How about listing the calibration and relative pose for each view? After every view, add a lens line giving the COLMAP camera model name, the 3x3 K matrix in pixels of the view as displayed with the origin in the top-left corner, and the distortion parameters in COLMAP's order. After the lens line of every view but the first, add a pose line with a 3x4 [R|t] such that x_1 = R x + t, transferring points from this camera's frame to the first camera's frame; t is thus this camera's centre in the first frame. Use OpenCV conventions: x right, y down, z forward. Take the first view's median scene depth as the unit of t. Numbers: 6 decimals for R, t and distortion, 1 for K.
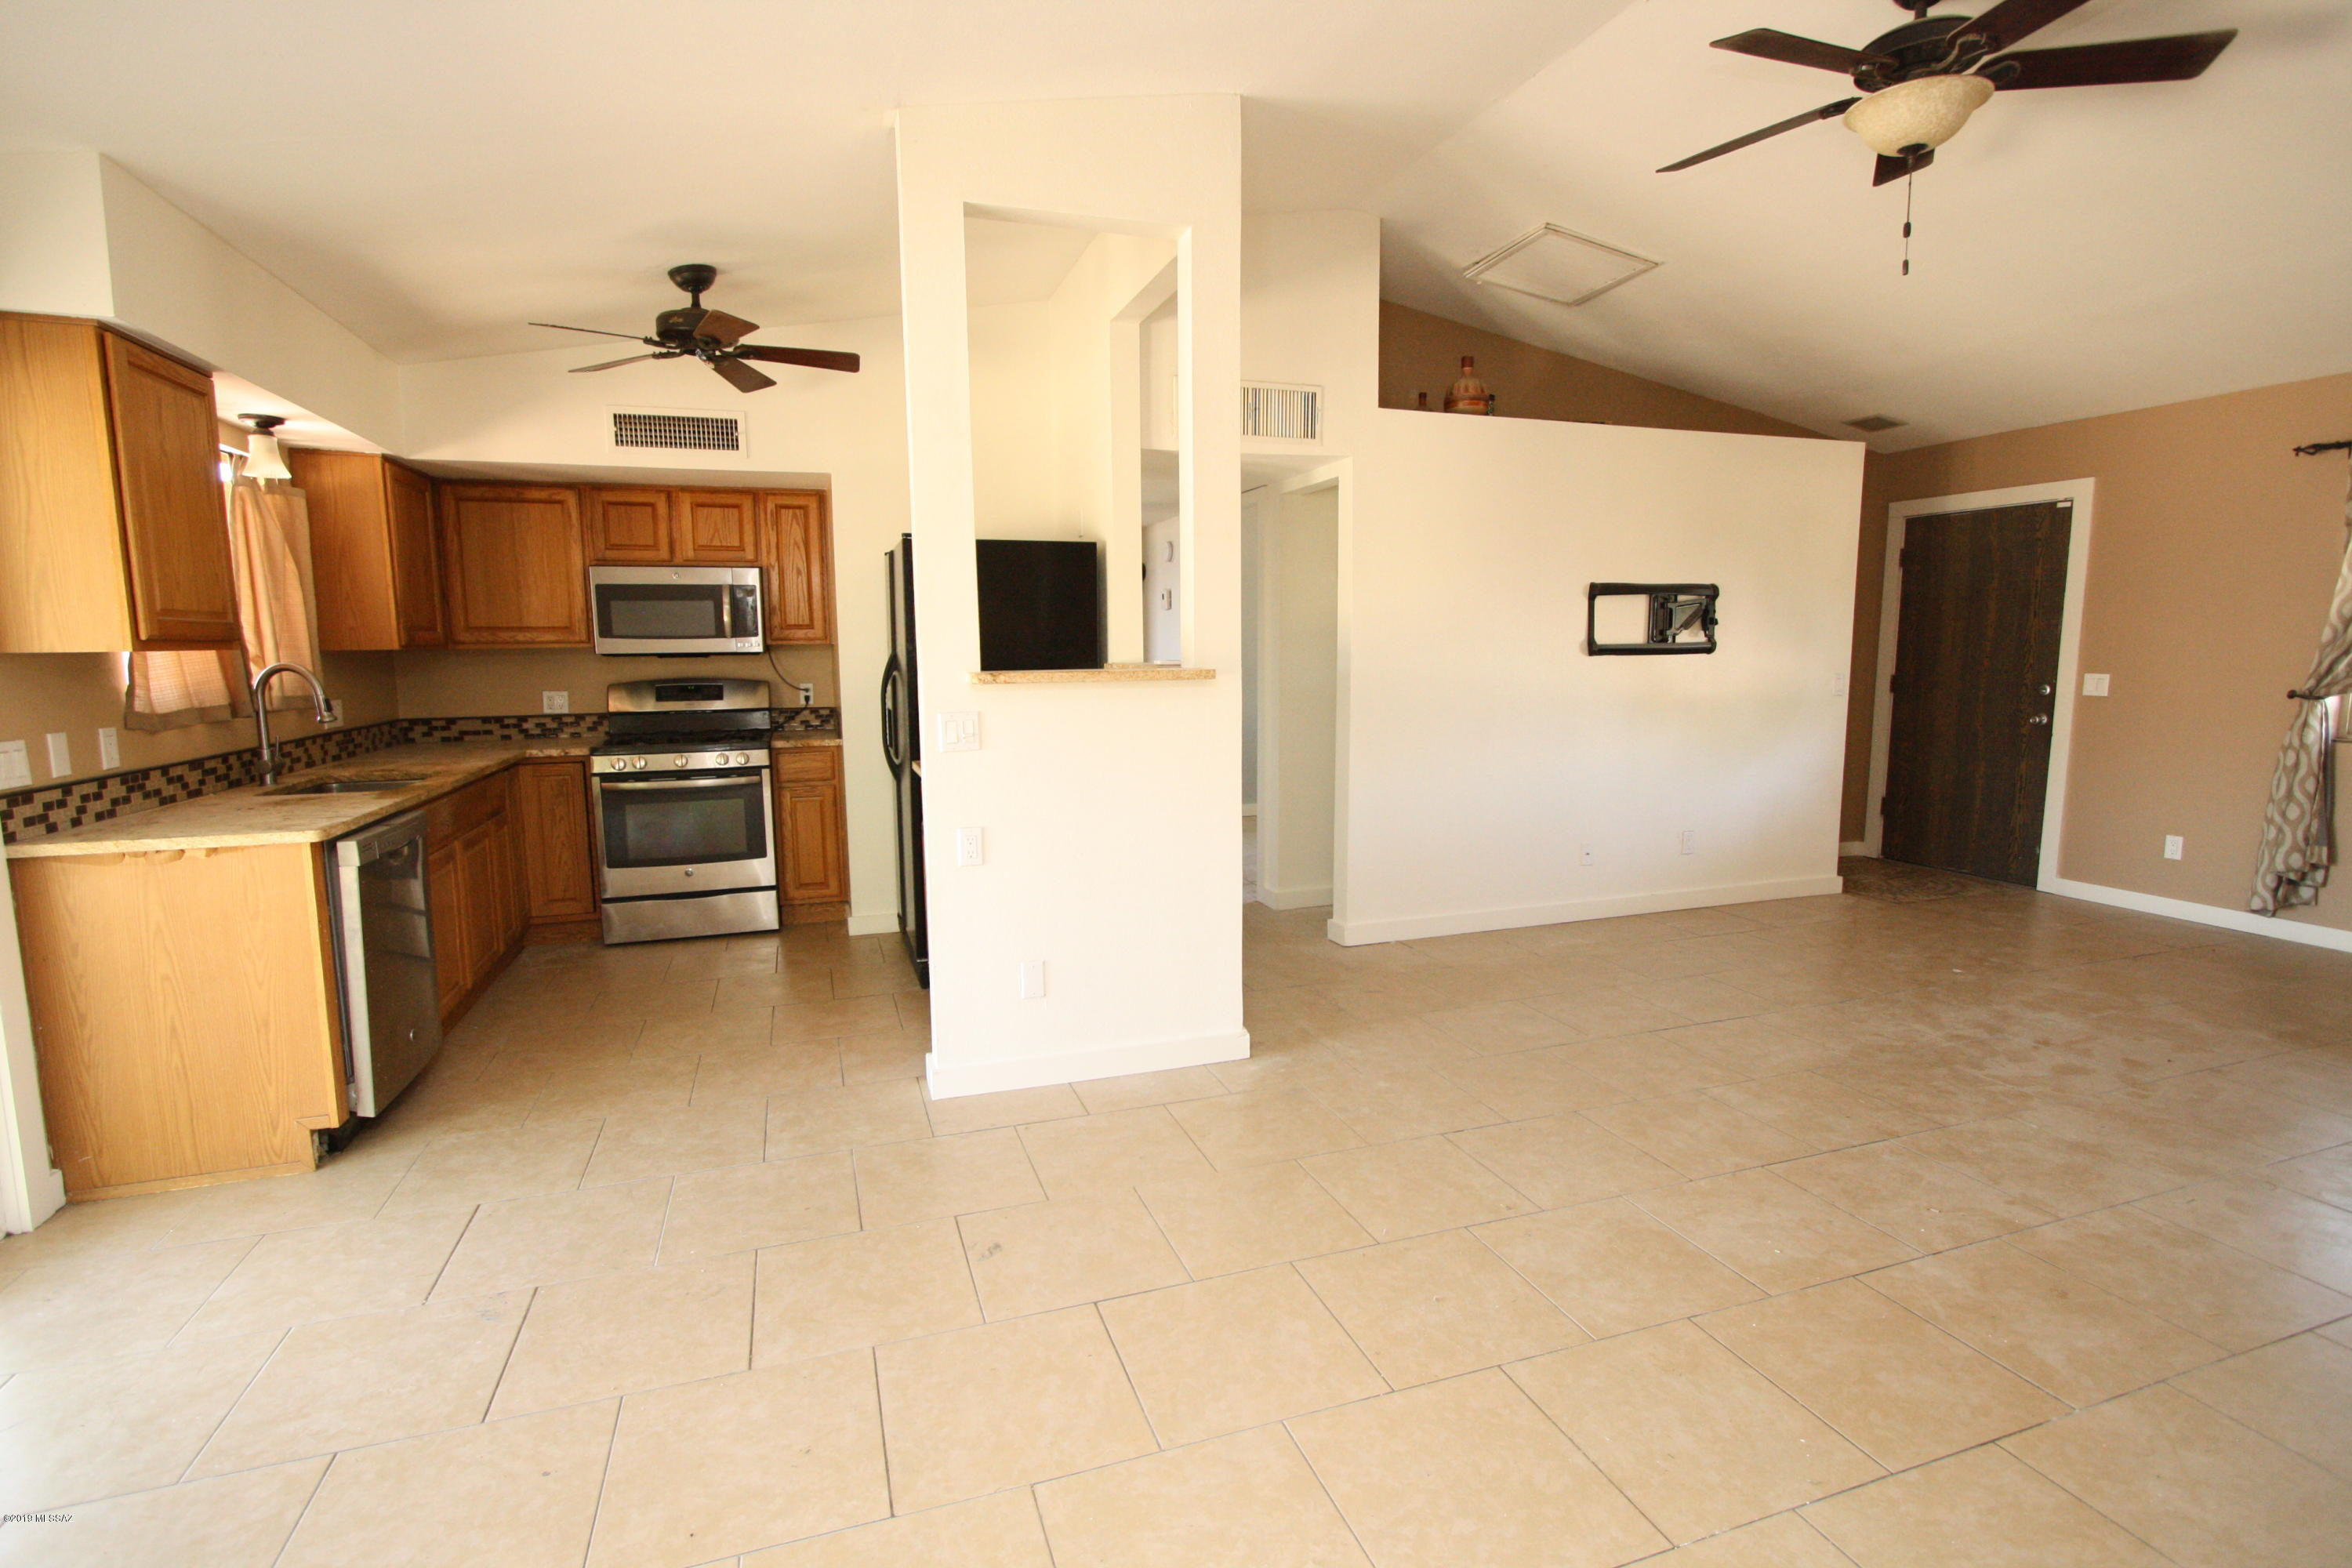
lens RADIAL K [[1093.3, 0, 1160.9], [0, 1093.3, 782.5], [0, 0, 1]] dist [-0.017229, 0.001829]
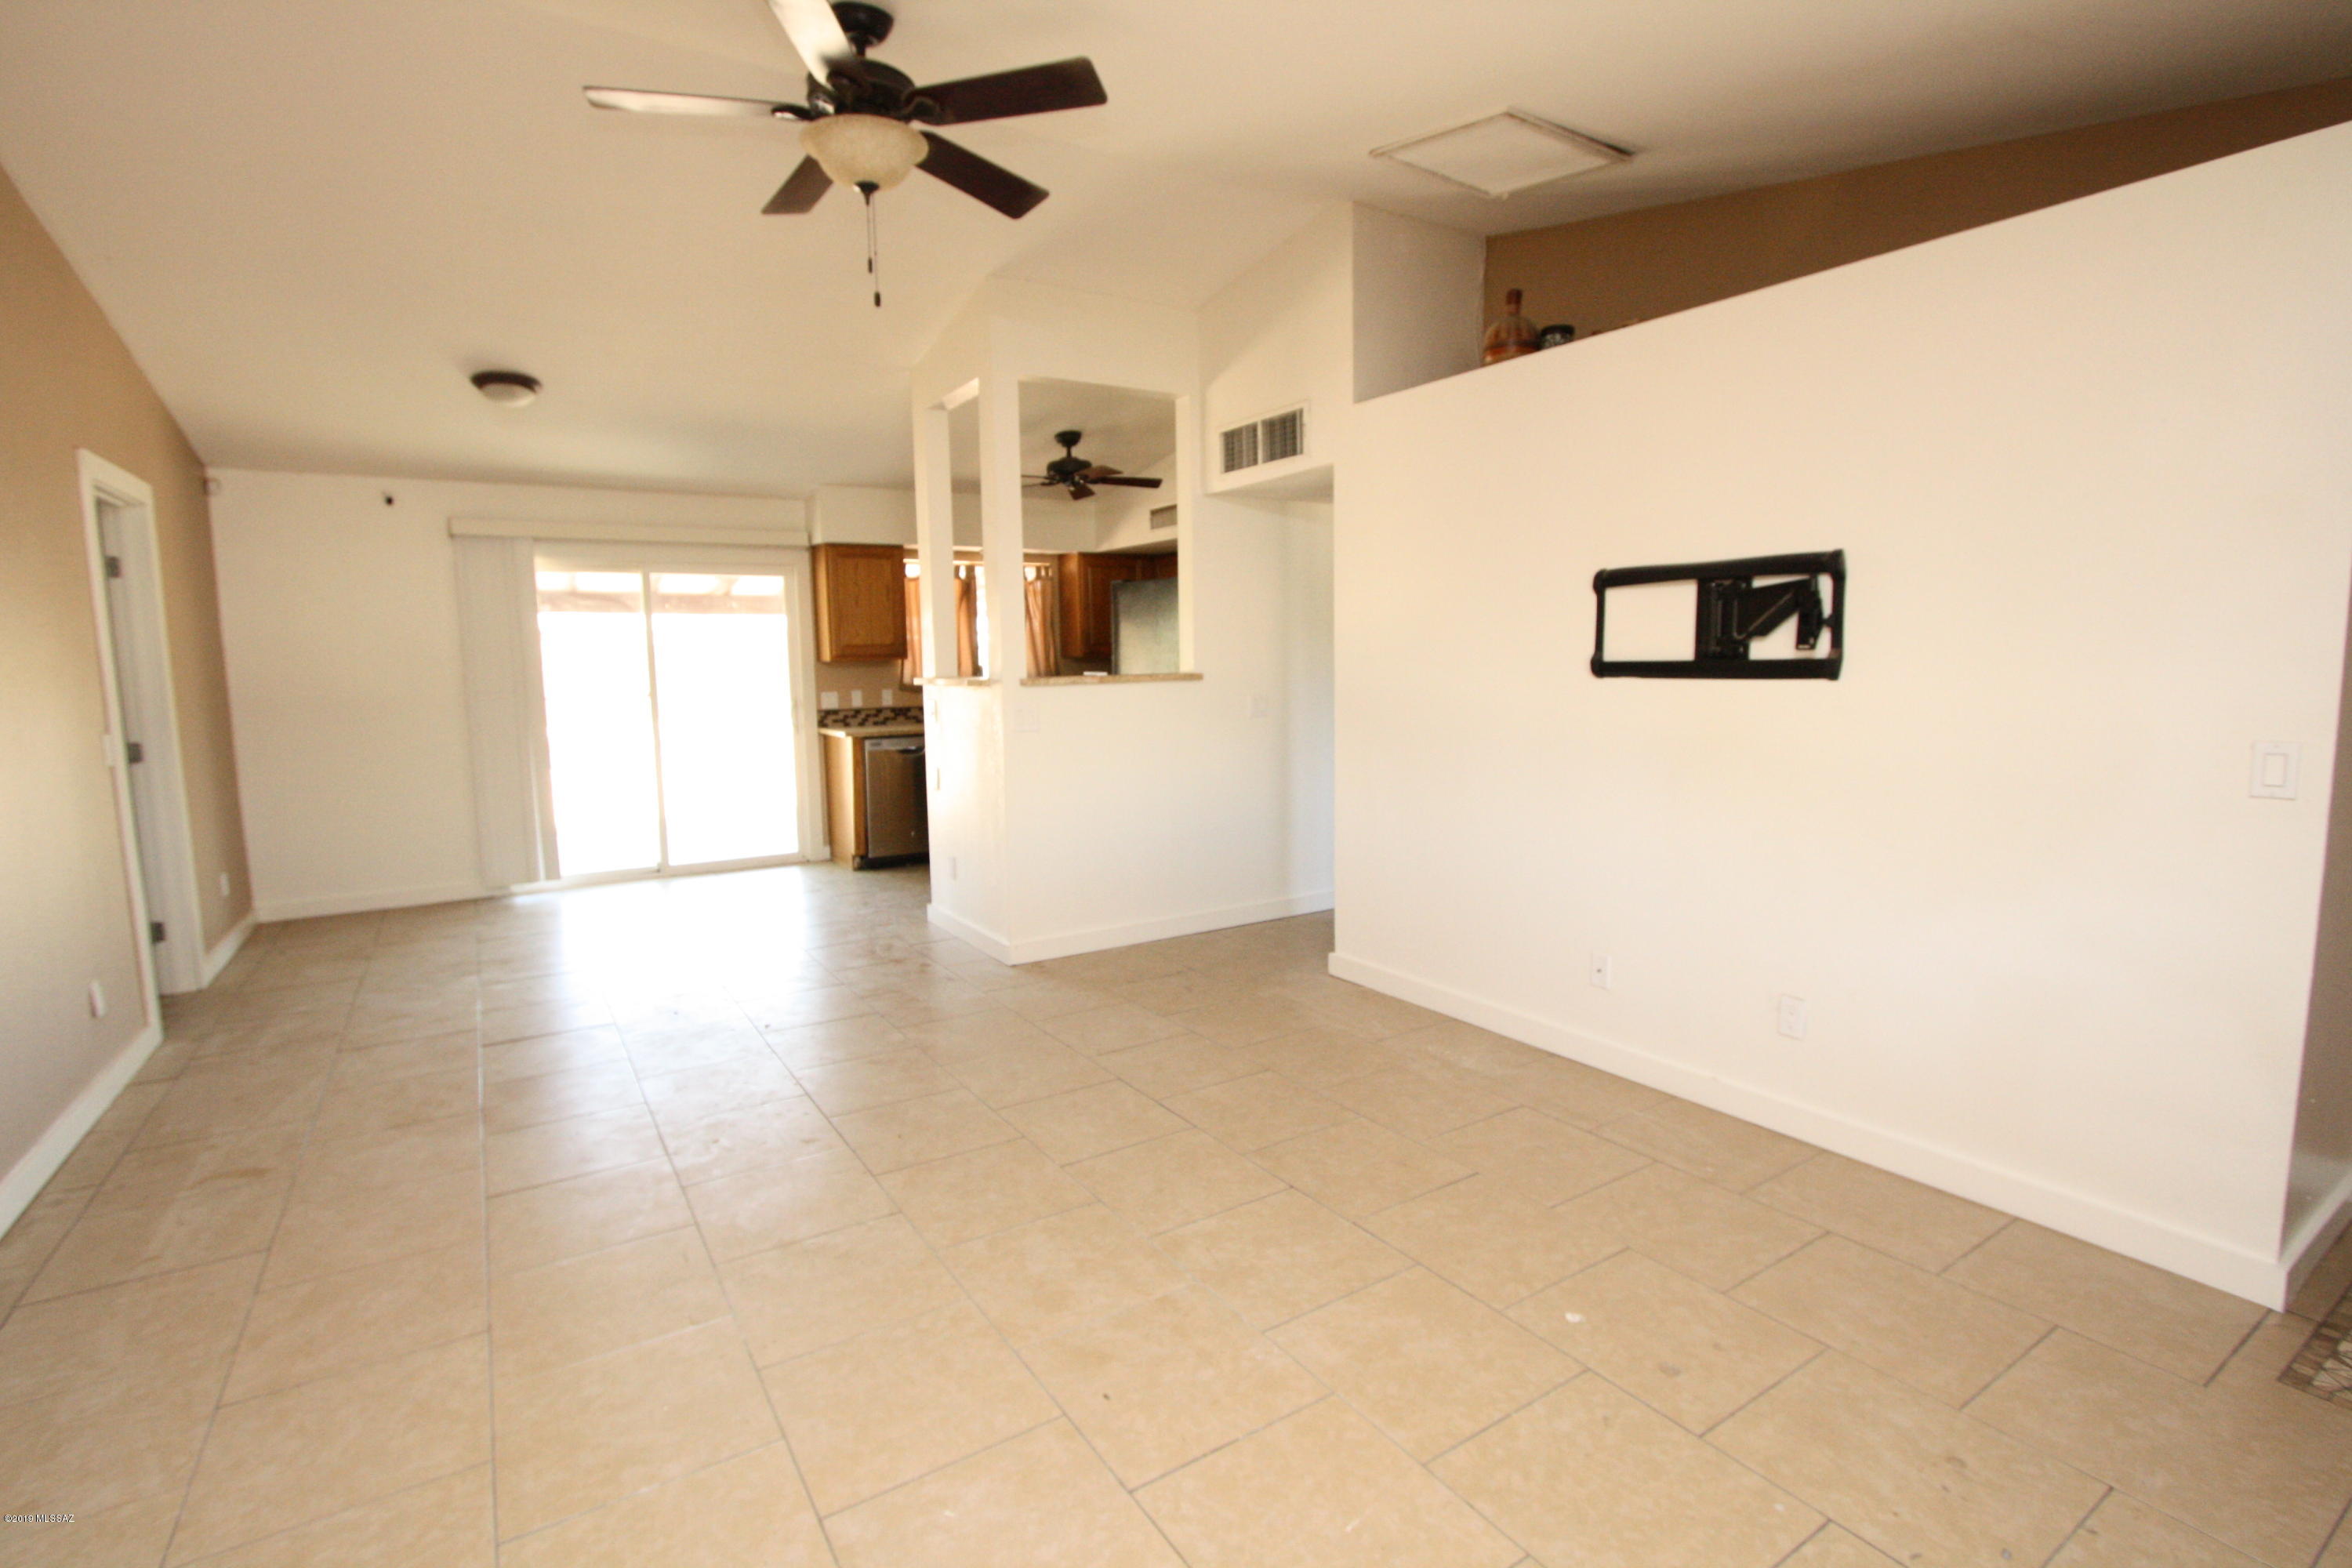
lens RADIAL K [[1093.3, 0, 1160.9], [0, 1093.3, 782.5], [0, 0, 1]] dist [-0.017229, 0.001829]
pose [[0.244358, 0.118898, -0.962368, 1.040100], [-0.108238, 0.989597, 0.094779, -0.091466], [0.963625, 0.081005, 0.254685, 0.602761]]
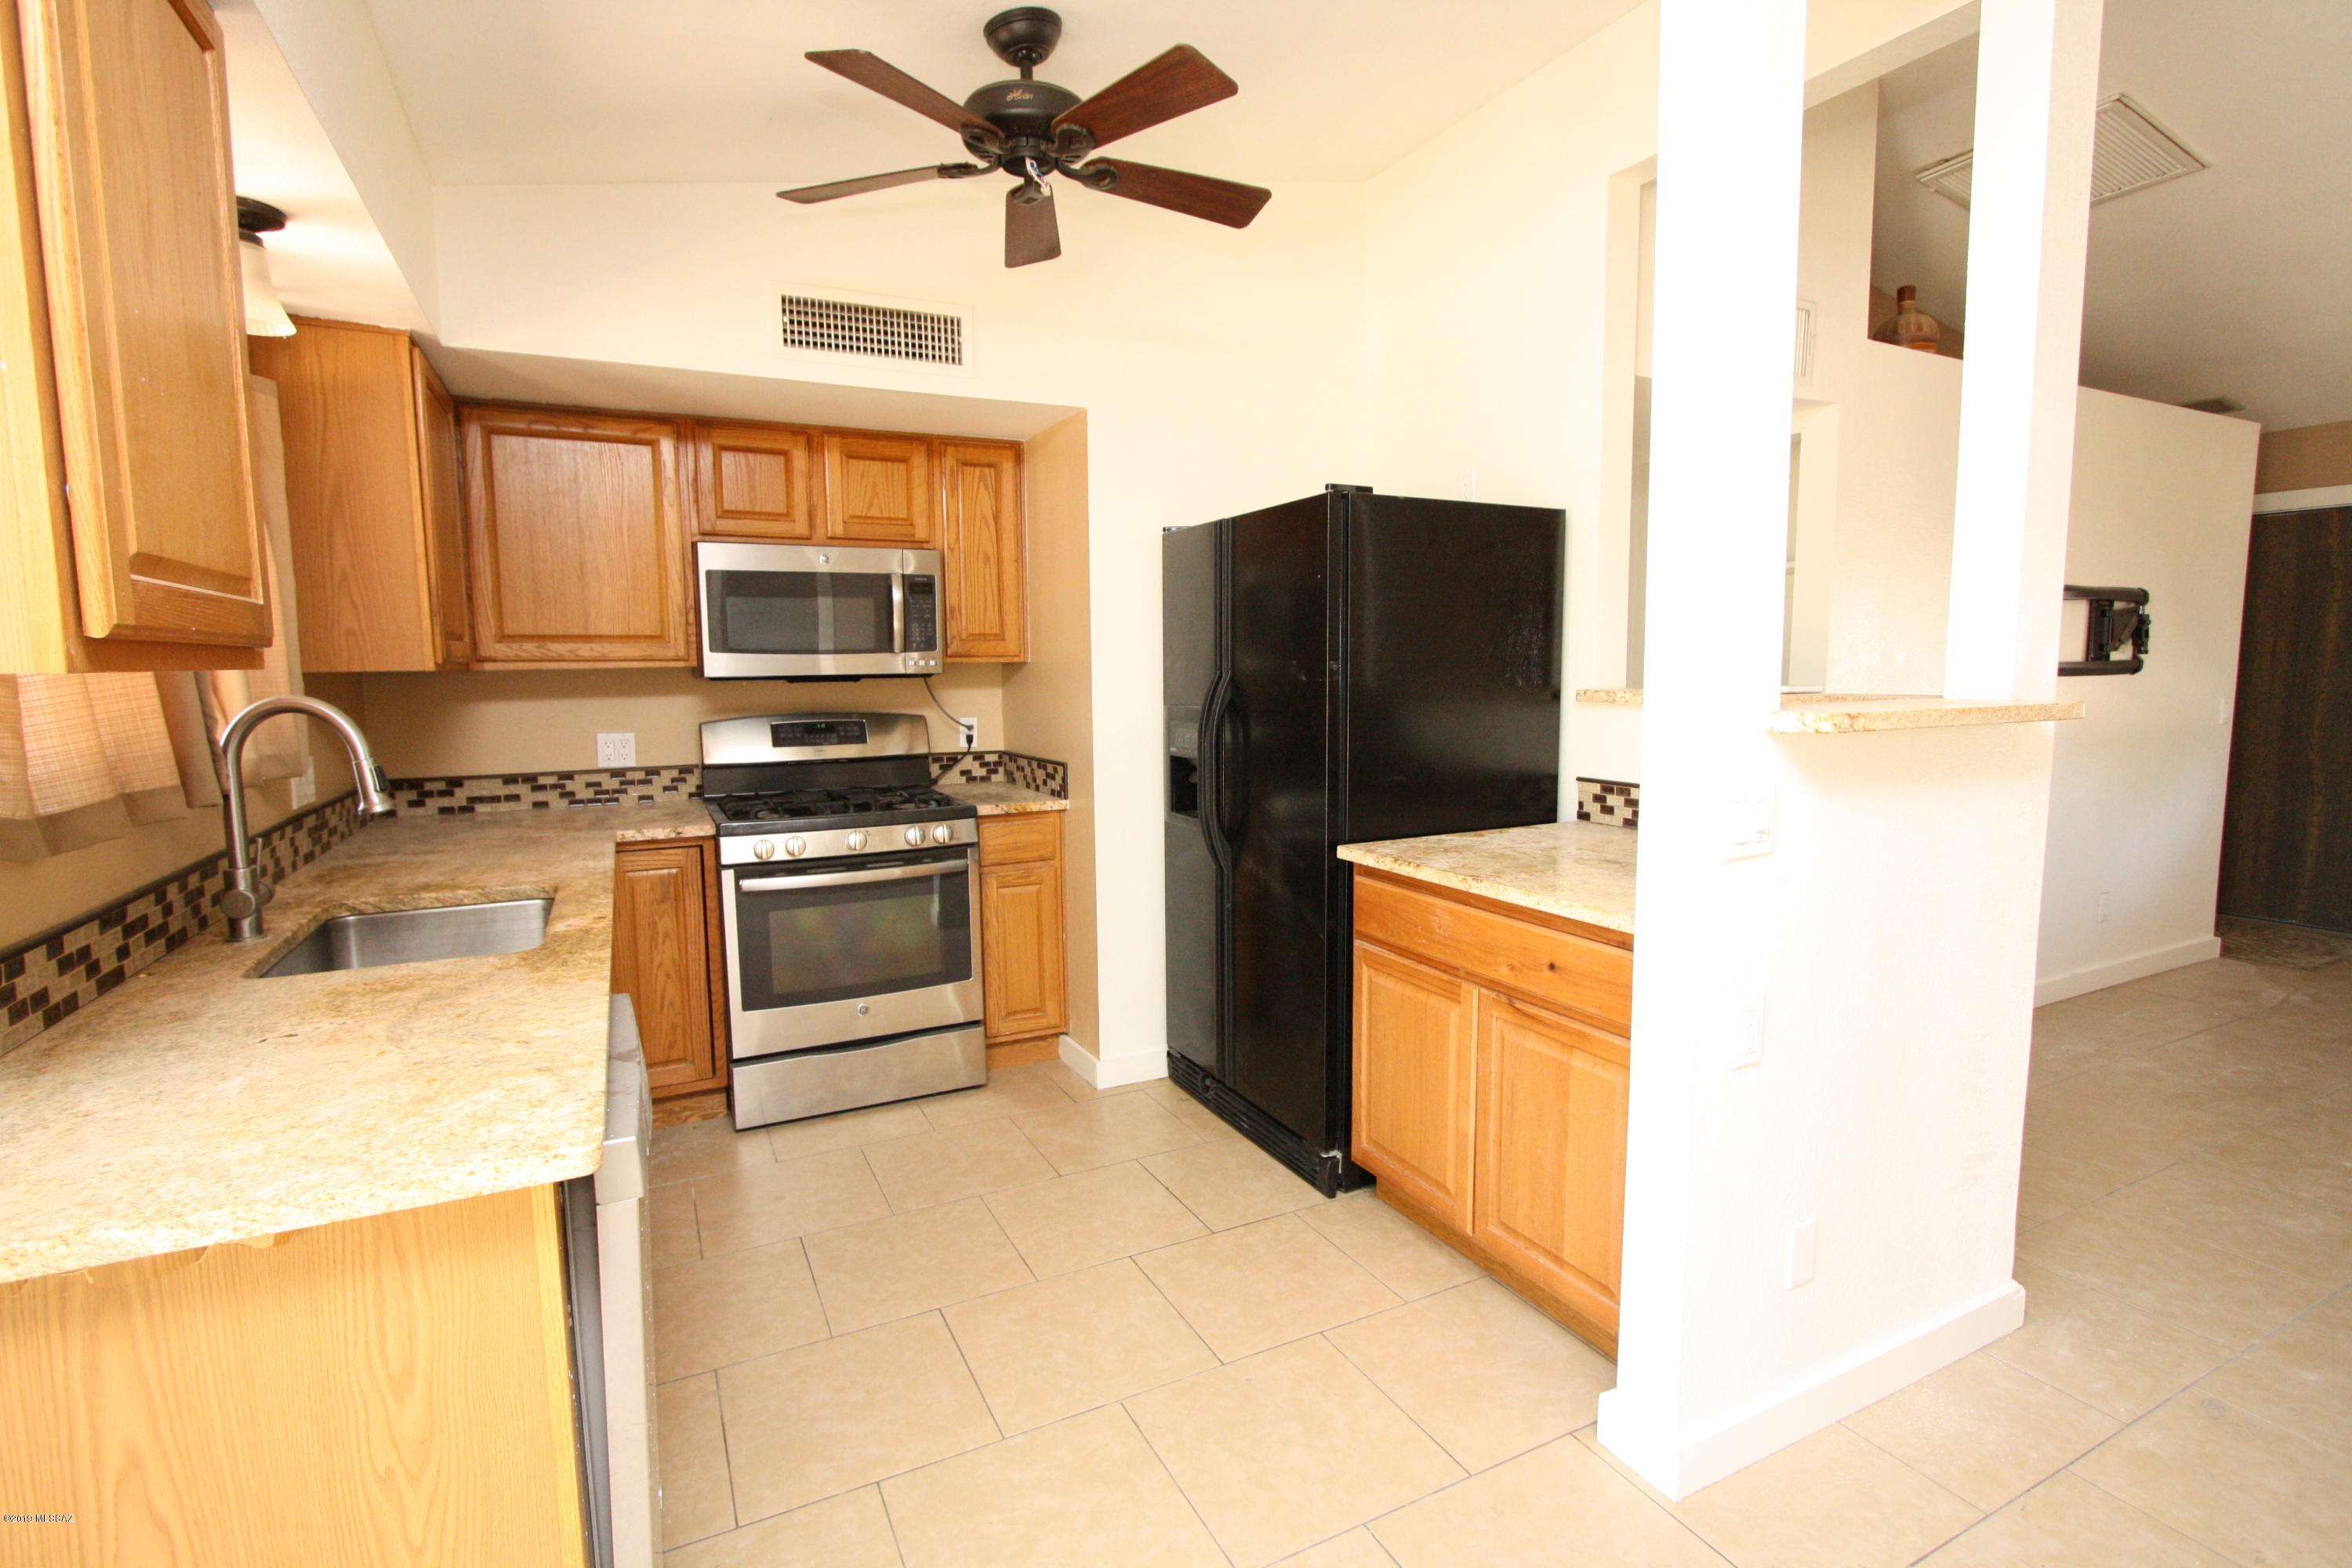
lens RADIAL K [[1093.3, 0, 1160.9], [0, 1093.3, 782.5], [0, 0, 1]] dist [-0.017229, 0.001829]
pose [[0.990657, -0.015368, 0.135510, -0.355236], [0.018039, 0.999666, -0.018503, -0.039834], [-0.135180, 0.020774, 0.990603, 0.334962]]
